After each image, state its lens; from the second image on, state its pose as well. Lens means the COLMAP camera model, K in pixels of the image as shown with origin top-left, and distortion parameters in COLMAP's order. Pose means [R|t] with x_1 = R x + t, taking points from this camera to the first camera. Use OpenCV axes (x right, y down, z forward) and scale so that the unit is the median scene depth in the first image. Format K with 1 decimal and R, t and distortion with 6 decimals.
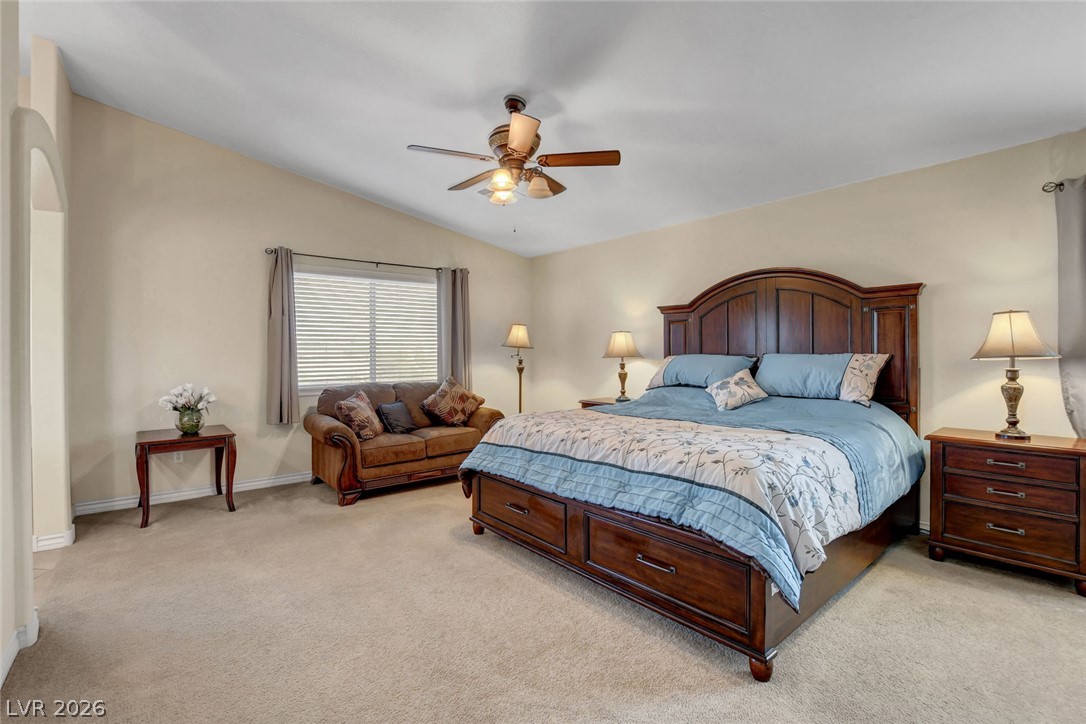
lens RADIAL K [[497.5, 0, 536.2], [0, 497.5, 361.7], [0, 0, 1]] dist [-0.030040, 0.001474]
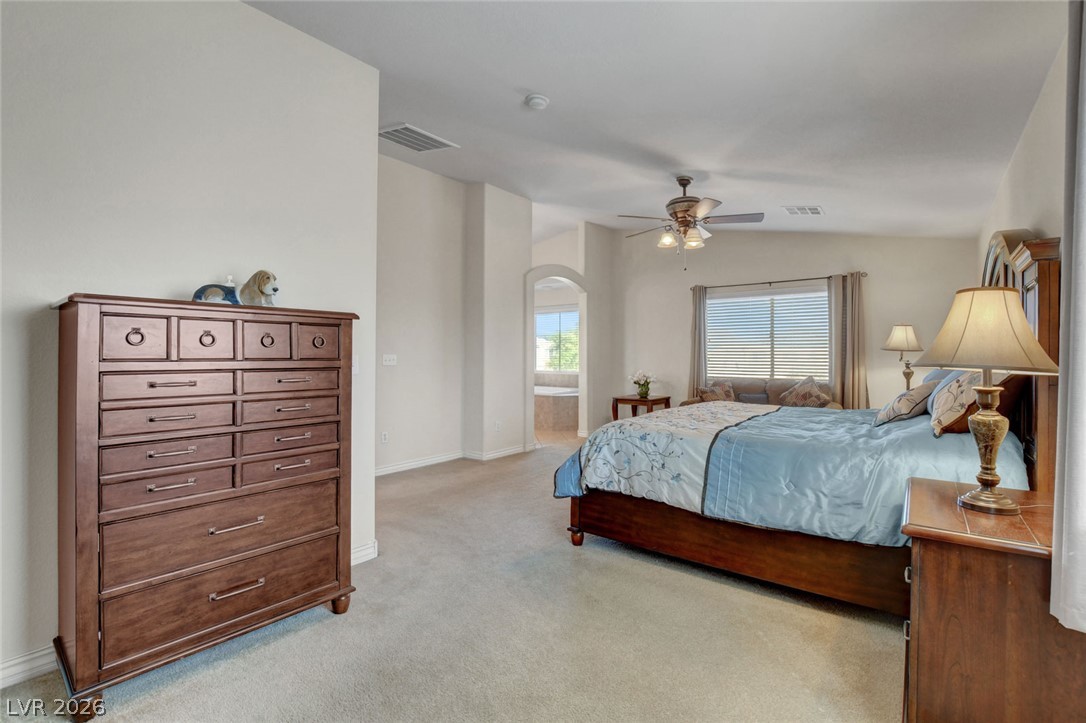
lens RADIAL K [[497.5, 0, 536.2], [0, 497.5, 361.2], [0, 0, 1]] dist [-0.030040, 0.001474]
pose [[0.170720, 0.020551, -0.985105, 0.747957], [-0.024164, 0.999569, 0.016665, -0.007182], [0.985023, 0.020959, 0.171143, 0.196280]]
